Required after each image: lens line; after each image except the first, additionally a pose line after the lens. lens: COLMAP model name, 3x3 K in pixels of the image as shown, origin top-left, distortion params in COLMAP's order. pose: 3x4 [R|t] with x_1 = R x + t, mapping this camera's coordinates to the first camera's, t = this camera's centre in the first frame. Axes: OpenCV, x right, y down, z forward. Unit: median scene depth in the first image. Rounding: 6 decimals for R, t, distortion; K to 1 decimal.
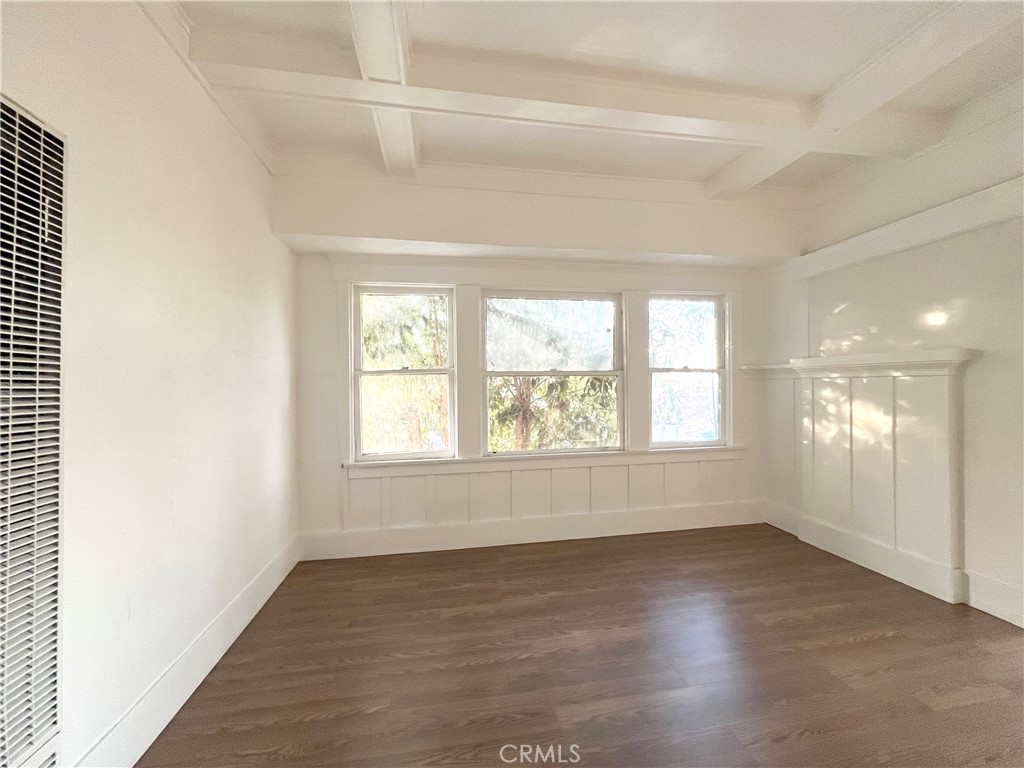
lens RADIAL K [[418.6, 0, 513.9], [0, 418.6, 388.7], [0, 0, 1]] dist [0.002004, 0.000036]
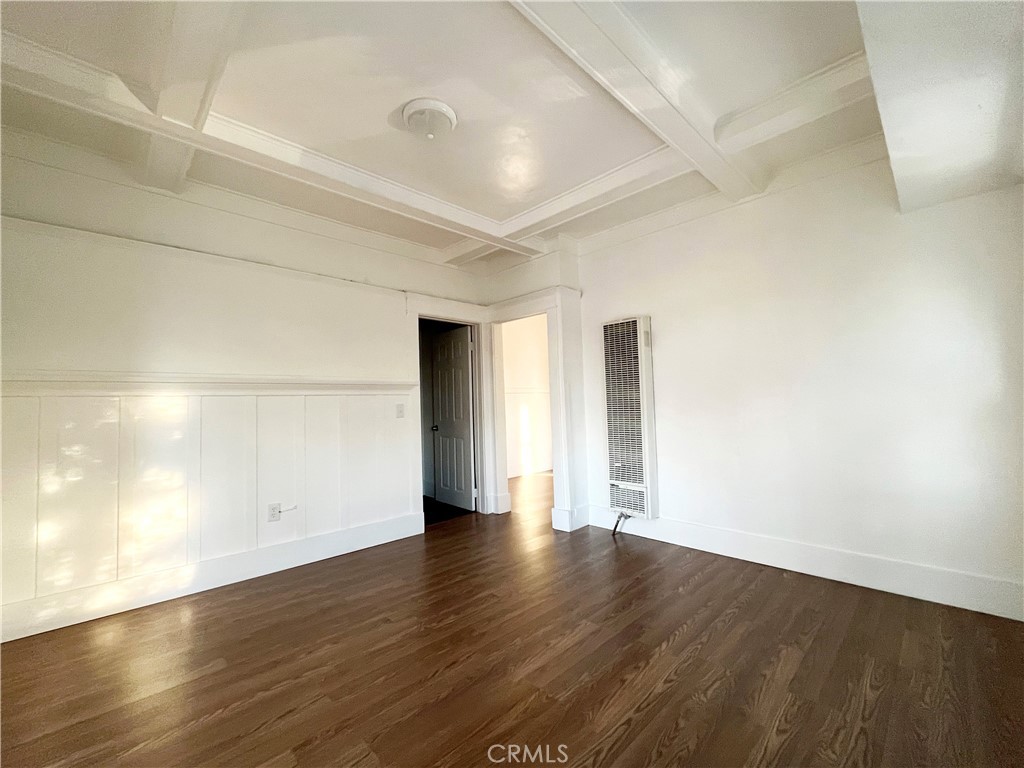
lens RADIAL K [[418.6, 0, 512.1], [0, 418.6, 382.8], [0, 0, 1]] dist [0.002004, 0.000036]
pose [[-0.824399, 0.004923, -0.565988, 0.792015], [0.031910, 0.998776, -0.037791, 0.018643], [0.565109, -0.049215, -0.823547, 1.450302]]
